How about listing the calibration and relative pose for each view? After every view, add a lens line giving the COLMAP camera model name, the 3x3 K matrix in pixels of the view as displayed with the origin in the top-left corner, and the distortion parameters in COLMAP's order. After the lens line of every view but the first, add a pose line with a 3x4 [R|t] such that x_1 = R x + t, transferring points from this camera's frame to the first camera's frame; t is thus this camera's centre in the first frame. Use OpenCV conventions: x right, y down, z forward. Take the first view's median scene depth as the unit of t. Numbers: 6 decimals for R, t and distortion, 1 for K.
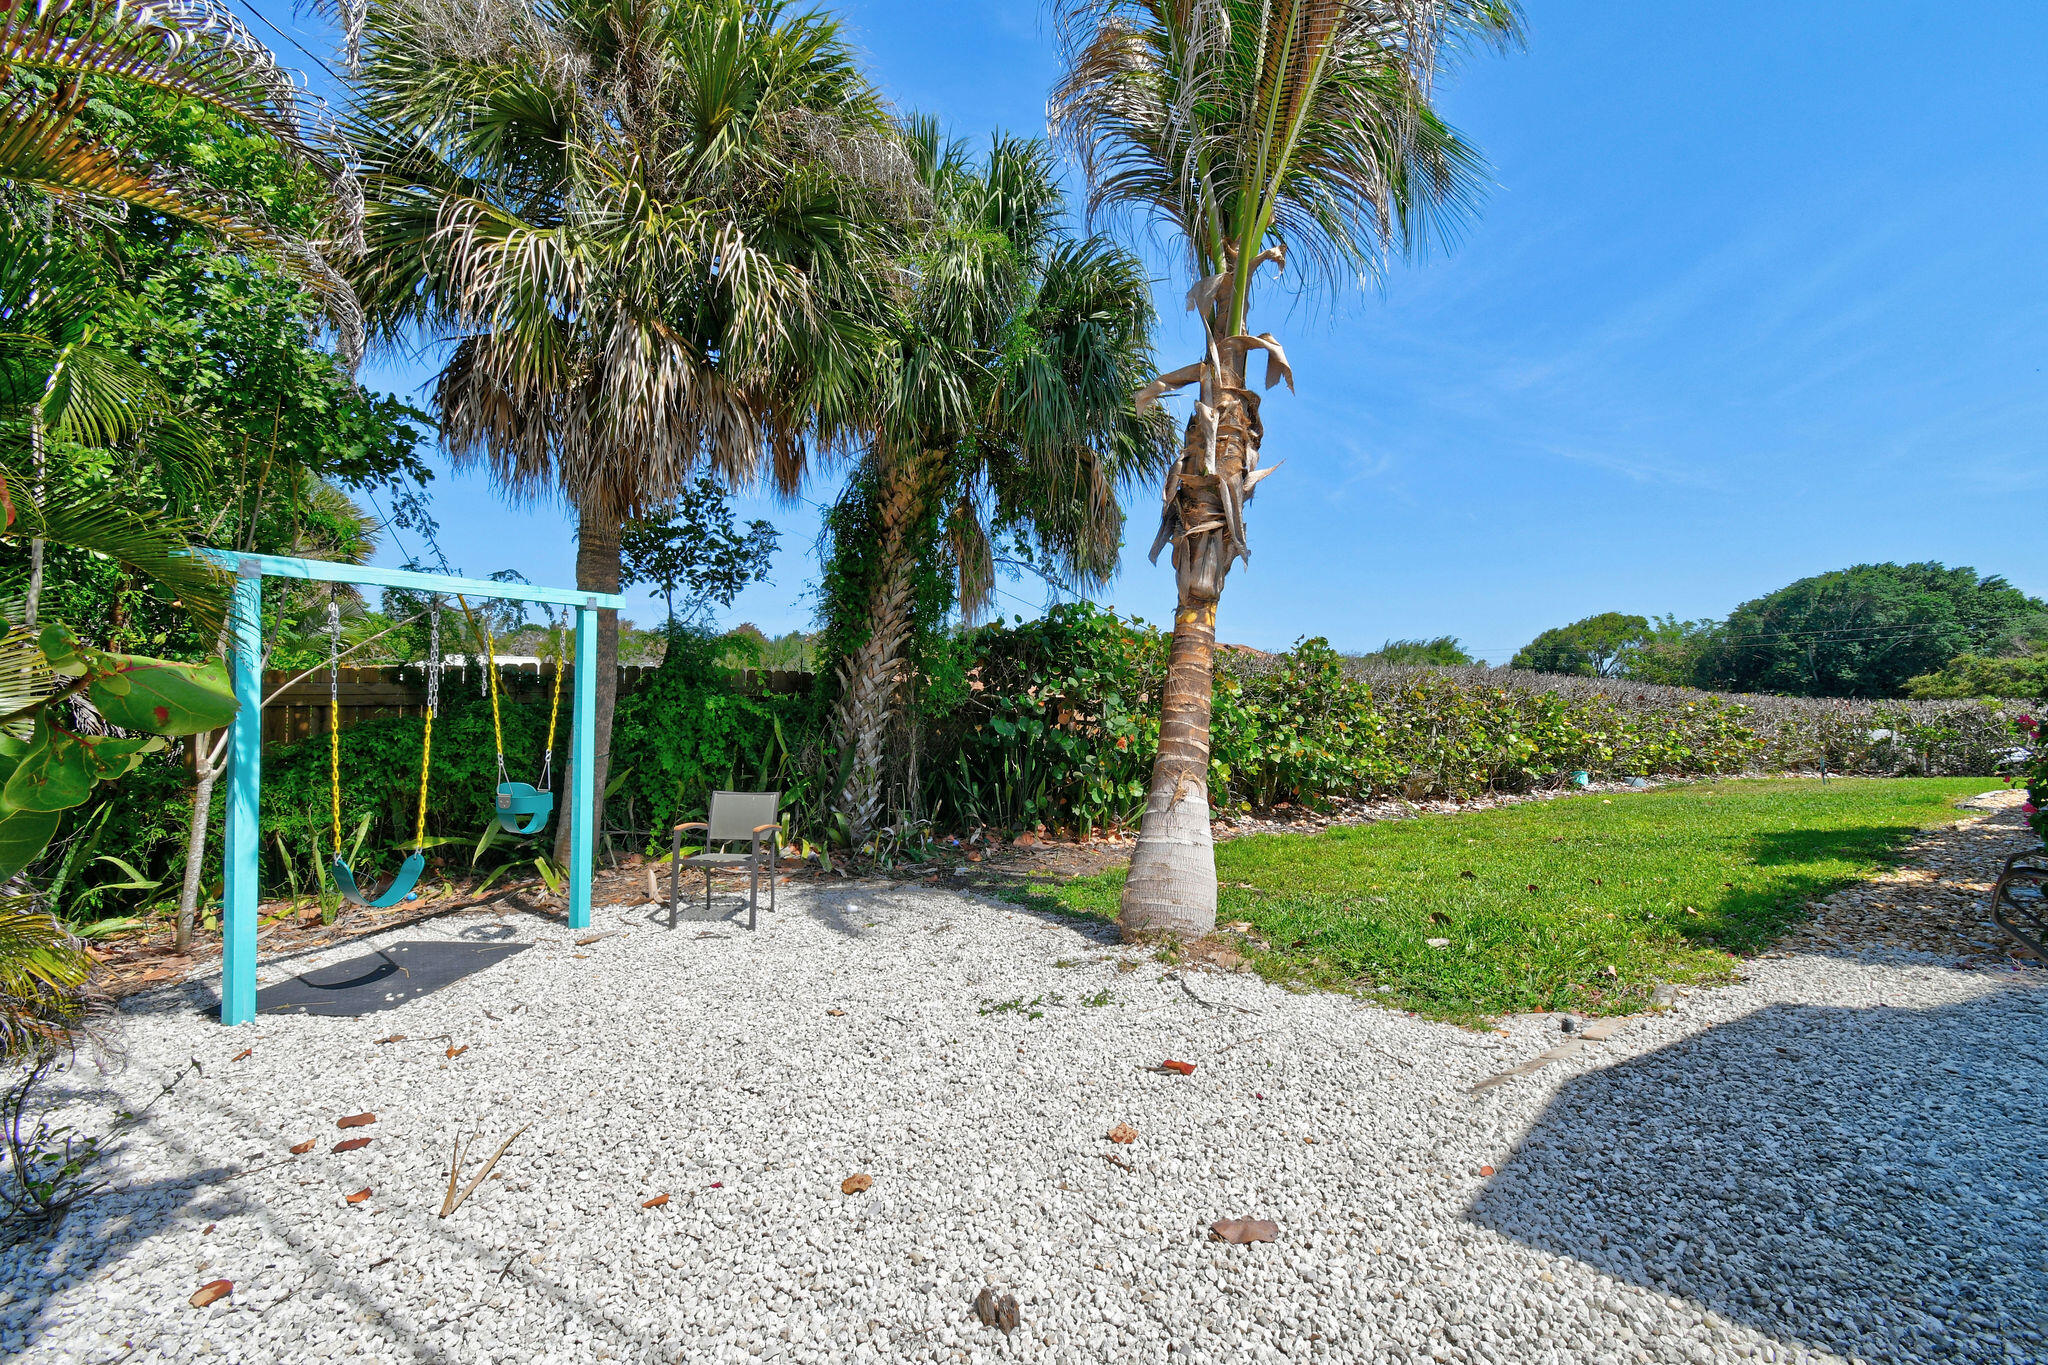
lens RADIAL K [[911.9, 0, 1014.4], [0, 911.9, 676.3], [0, 0, 1]] dist [0.003989, 0.000650]
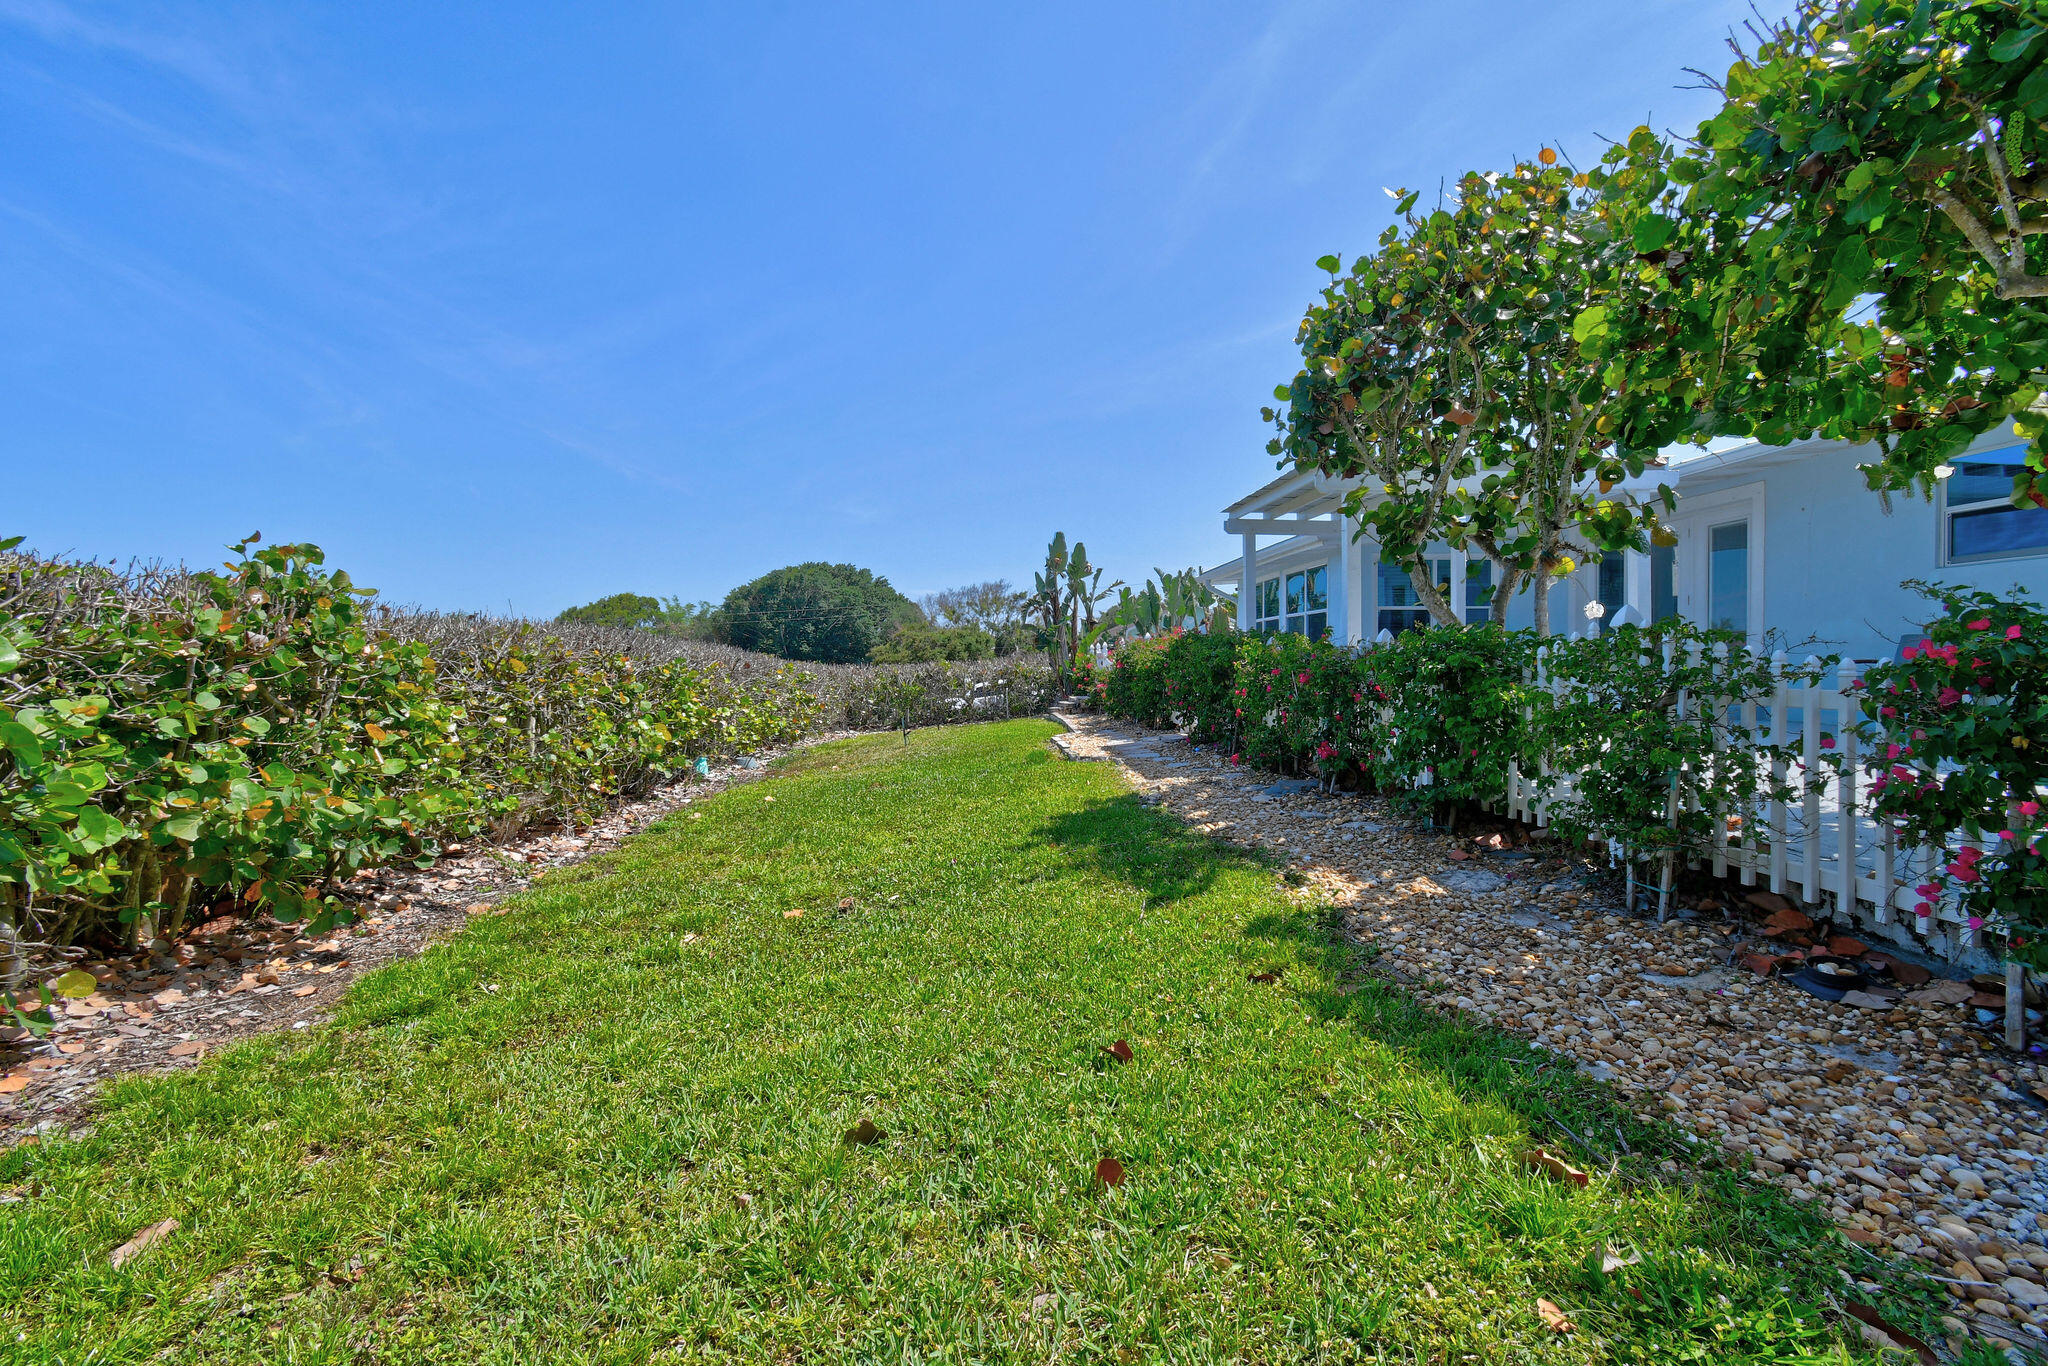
lens RADIAL K [[911.9, 0, 1032.5], [0, 911.9, 679.5], [0, 0, 1]] dist [0.003989, 0.000650]
pose [[0.537764, -0.039339, 0.842177, 0.119919], [0.018170, 0.999220, 0.035072, 0.014224], [-0.842900, -0.003558, 0.538059, 0.374996]]
